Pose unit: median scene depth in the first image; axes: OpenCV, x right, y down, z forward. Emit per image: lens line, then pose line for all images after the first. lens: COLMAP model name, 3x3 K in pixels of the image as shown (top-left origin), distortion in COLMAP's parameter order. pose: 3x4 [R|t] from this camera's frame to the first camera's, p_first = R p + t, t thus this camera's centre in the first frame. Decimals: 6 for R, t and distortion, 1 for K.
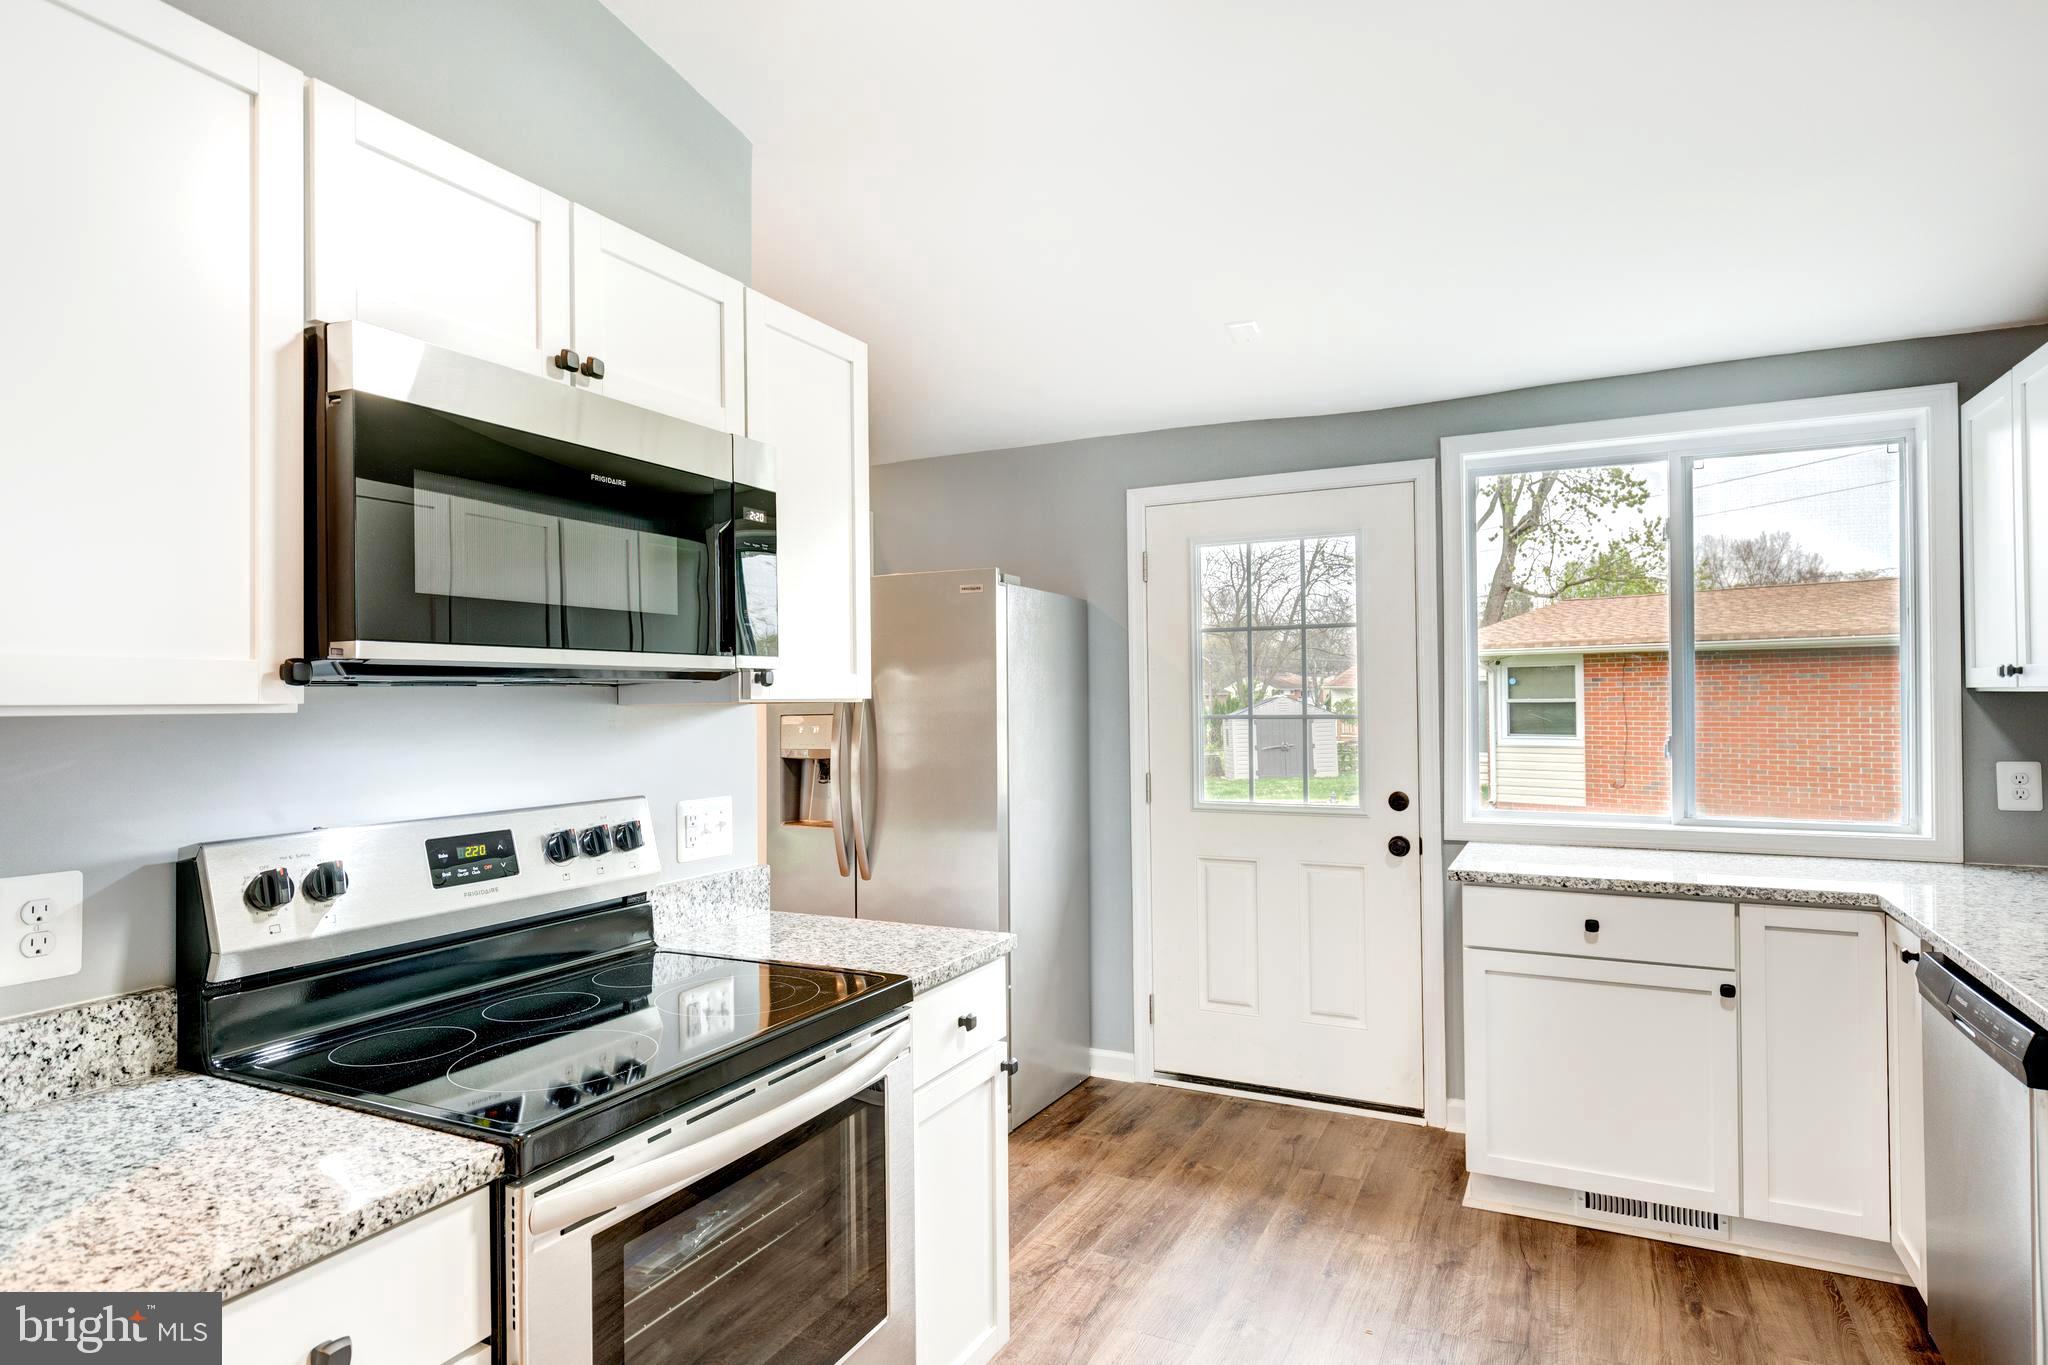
lens RADIAL K [[1113.2, 0, 1024.0], [0, 1113.2, 682.5], [0, 0, 1]] dist [0.000781, -0.000814]
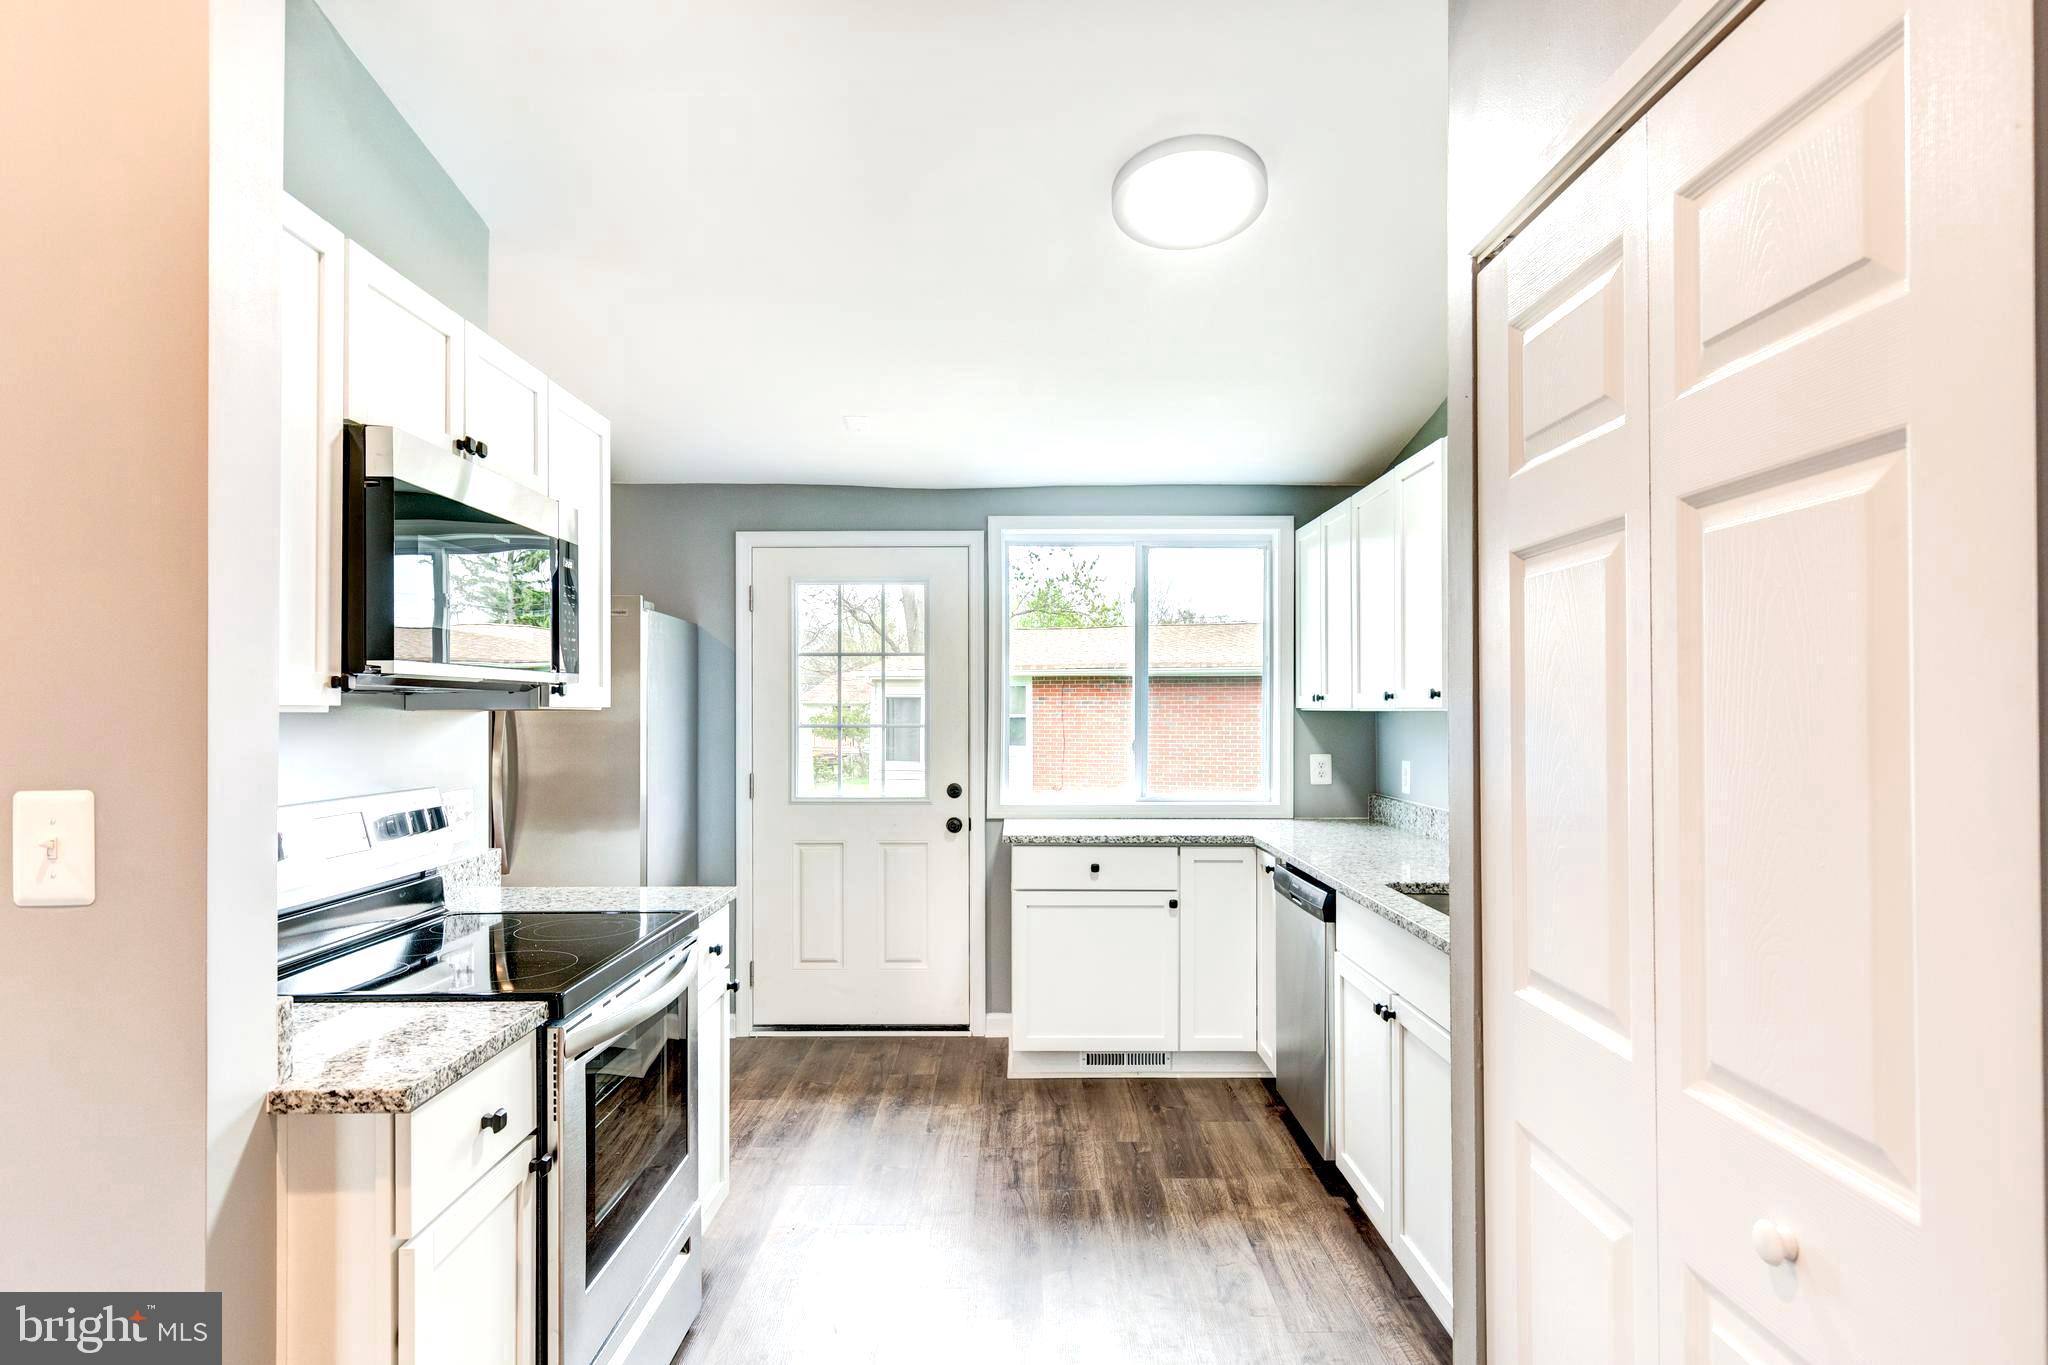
lens RADIAL K [[1125.4, 0, 1024.0], [0, 1125.4, 682.5], [0, 0, 1]] dist [-0.000245, -0.000348]
pose [[0.890138, 0.021206, 0.455197, -0.251544], [-0.015310, 0.999744, -0.016637, 0.000638], [-0.455434, 0.007840, 0.890235, -0.276042]]
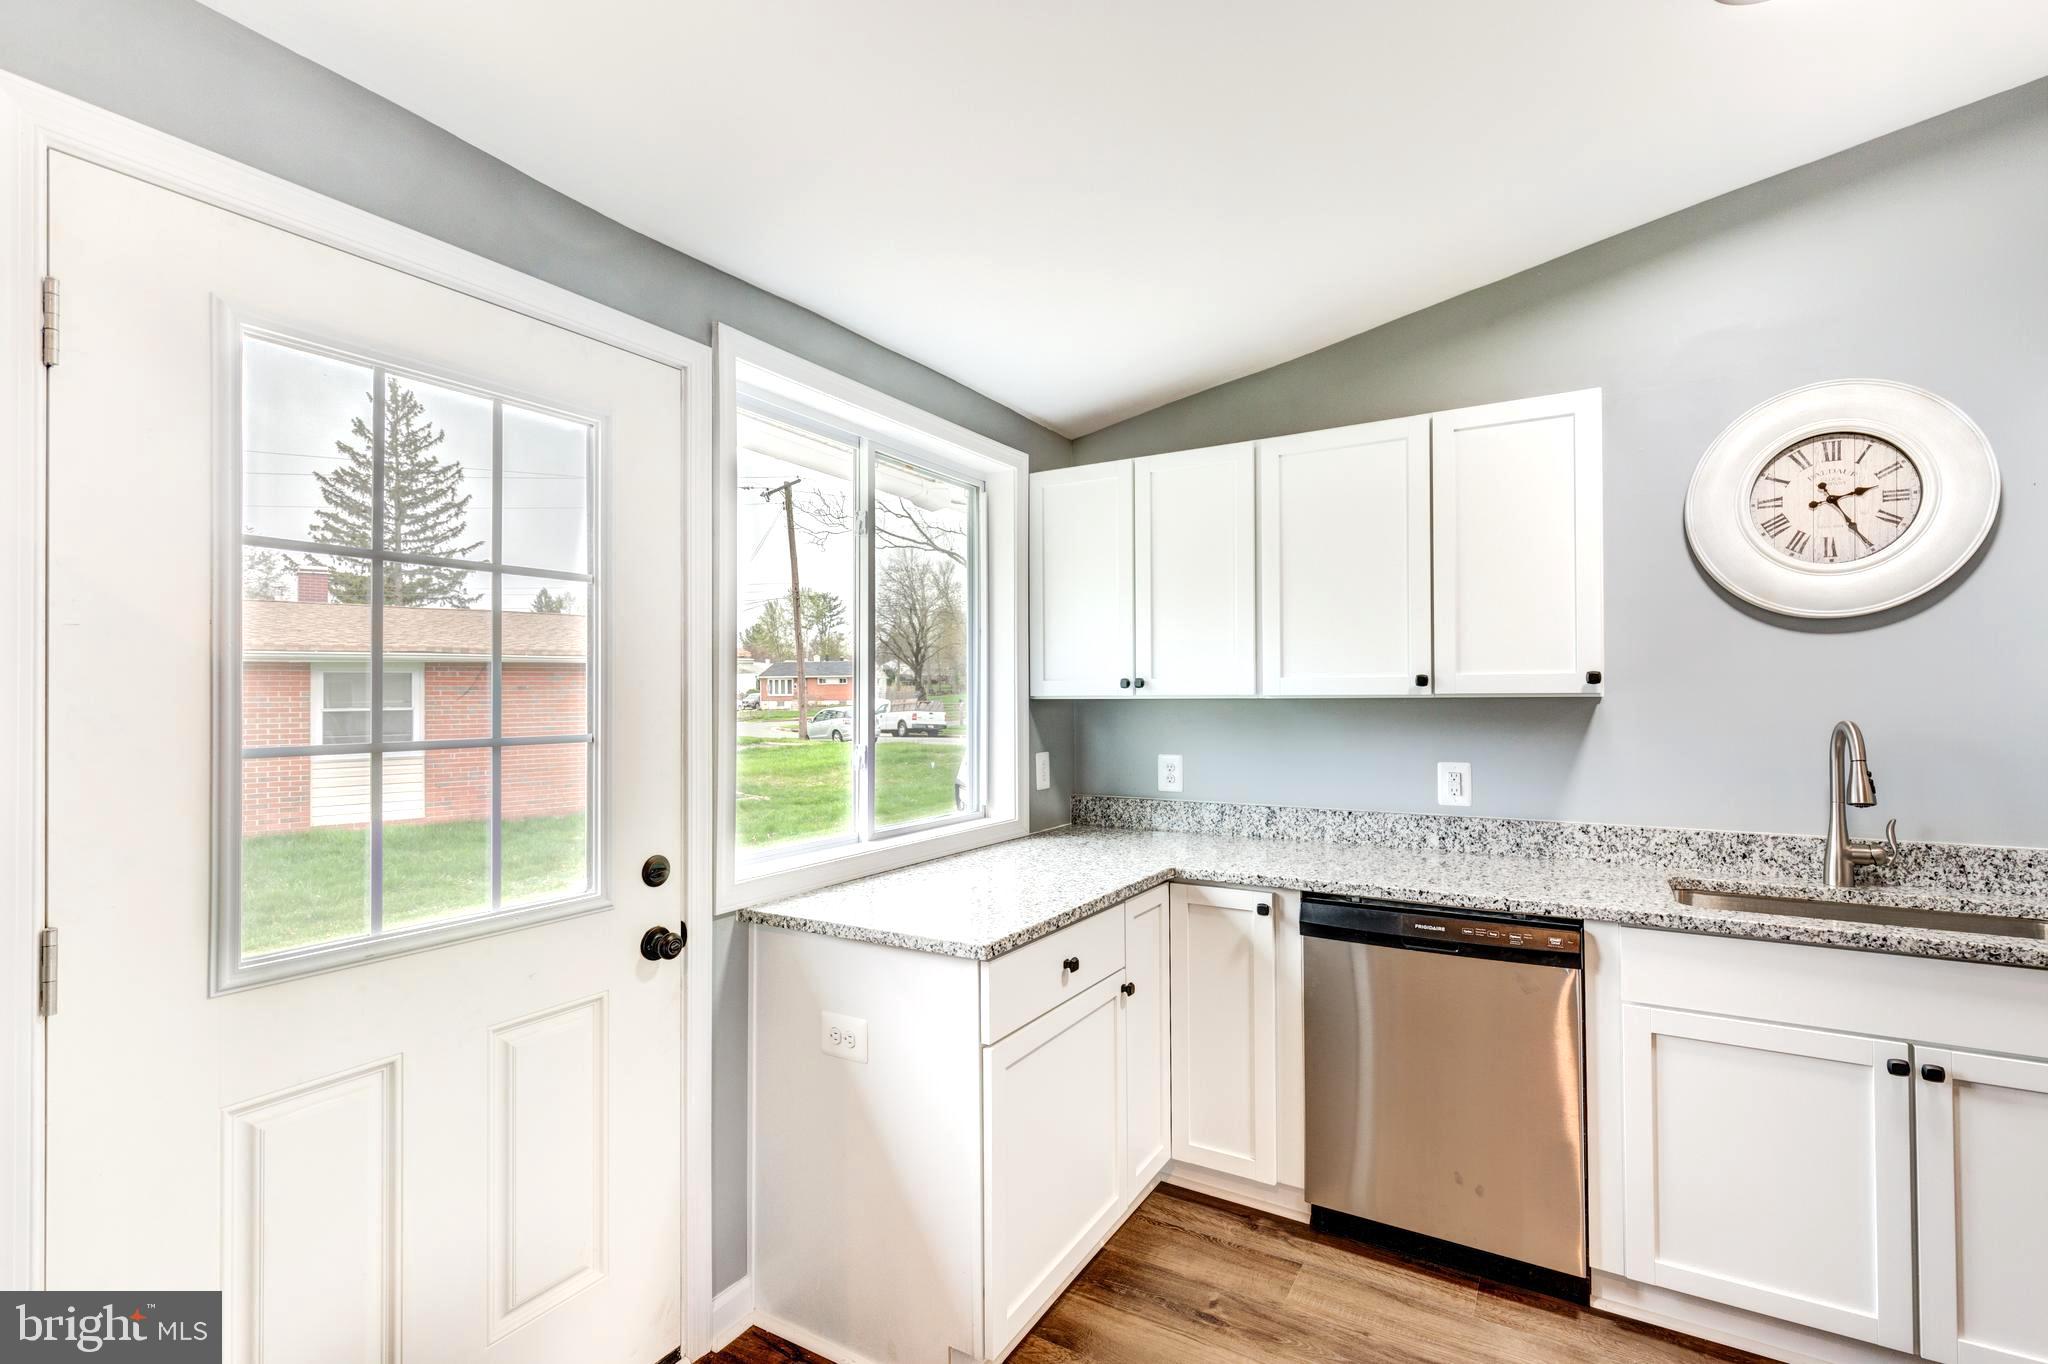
lens RADIAL K [[915.2, 0, 1017.4], [0, 915.2, 694.7], [0, 0, 1]] dist [-0.000620, -0.000326]
pose [[0.094367, 0.018700, 0.995362, -0.204478], [0.001194, 0.999821, -0.018897, 0.022404], [-0.995537, 0.002972, 0.094328, 0.971059]]
